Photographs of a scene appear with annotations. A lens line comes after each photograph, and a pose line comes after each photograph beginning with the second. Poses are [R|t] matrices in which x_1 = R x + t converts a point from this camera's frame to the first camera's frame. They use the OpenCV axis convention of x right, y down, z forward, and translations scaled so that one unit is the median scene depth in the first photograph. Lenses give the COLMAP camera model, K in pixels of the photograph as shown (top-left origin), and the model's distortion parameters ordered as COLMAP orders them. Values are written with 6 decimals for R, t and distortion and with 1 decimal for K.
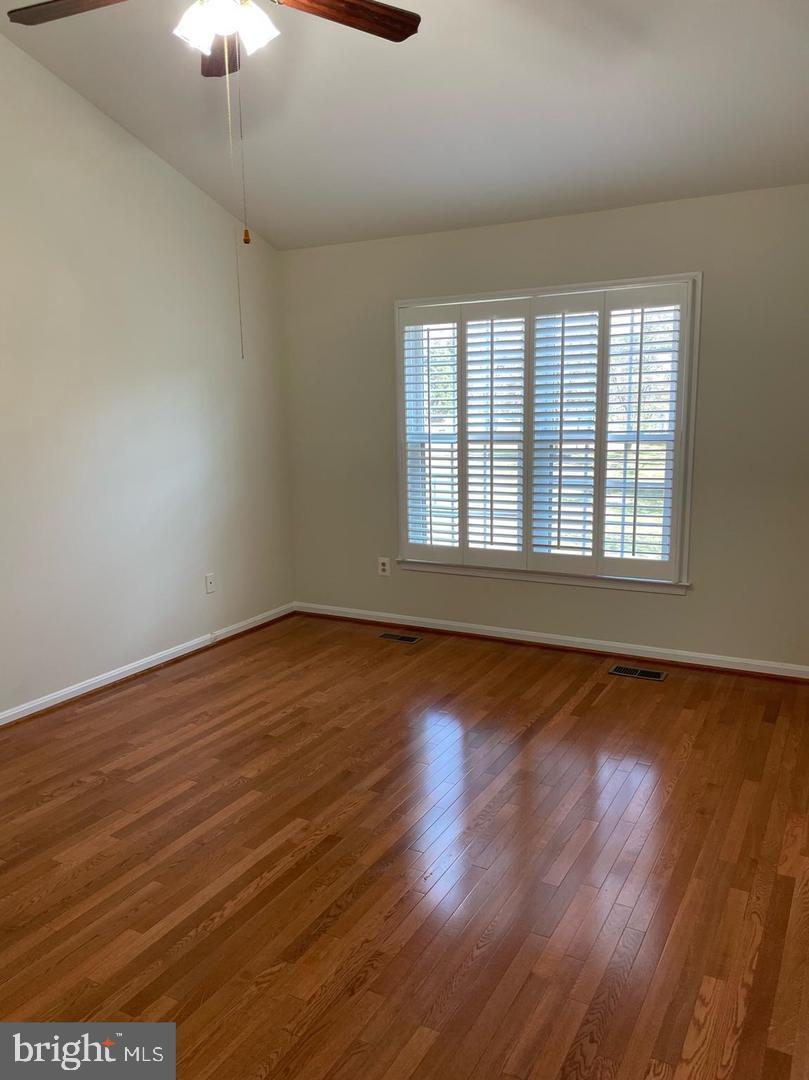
lens RADIAL K [[822.1, 0, 394.9], [0, 822.1, 542.0], [0, 0, 1]] dist [0.081695, -0.102518]
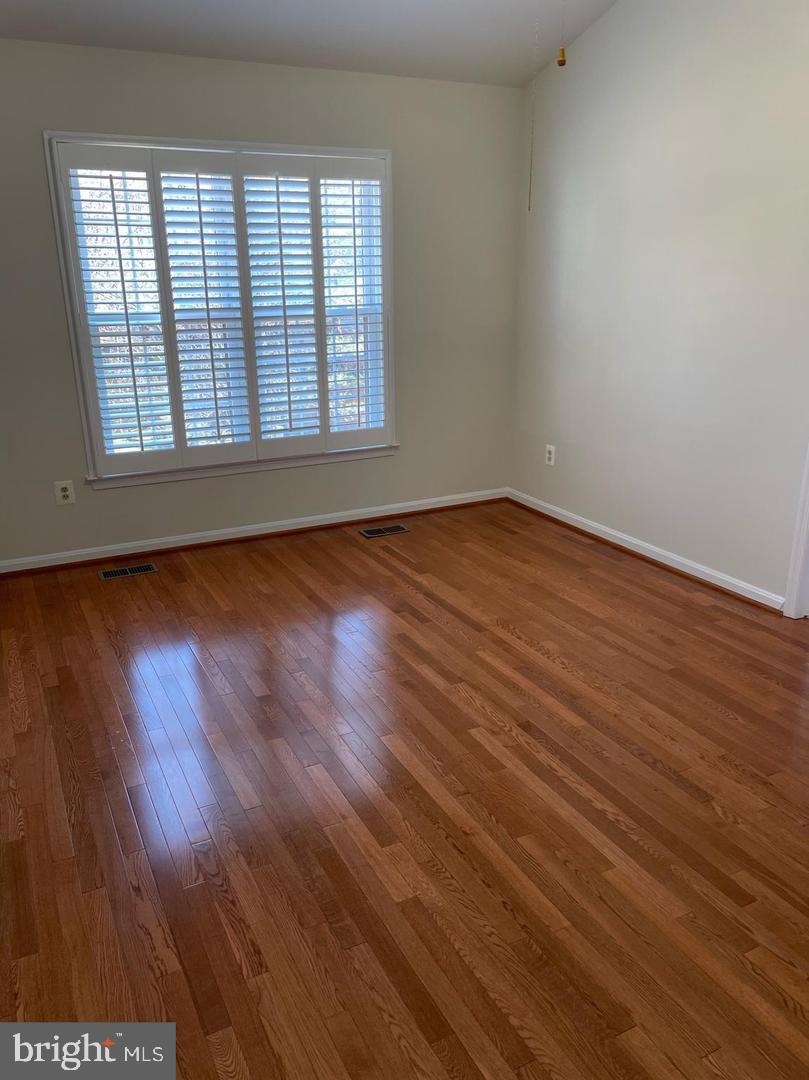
lens RADIAL K [[822.1, 0, 395.2], [0, 822.1, 533.6], [0, 0, 1]] dist [0.081695, -0.102518]
pose [[0.558214, -0.239316, 0.794434, -0.552034], [0.140531, 0.970935, 0.193741, -0.047274], [-0.817709, 0.003494, 0.575621, 0.347804]]
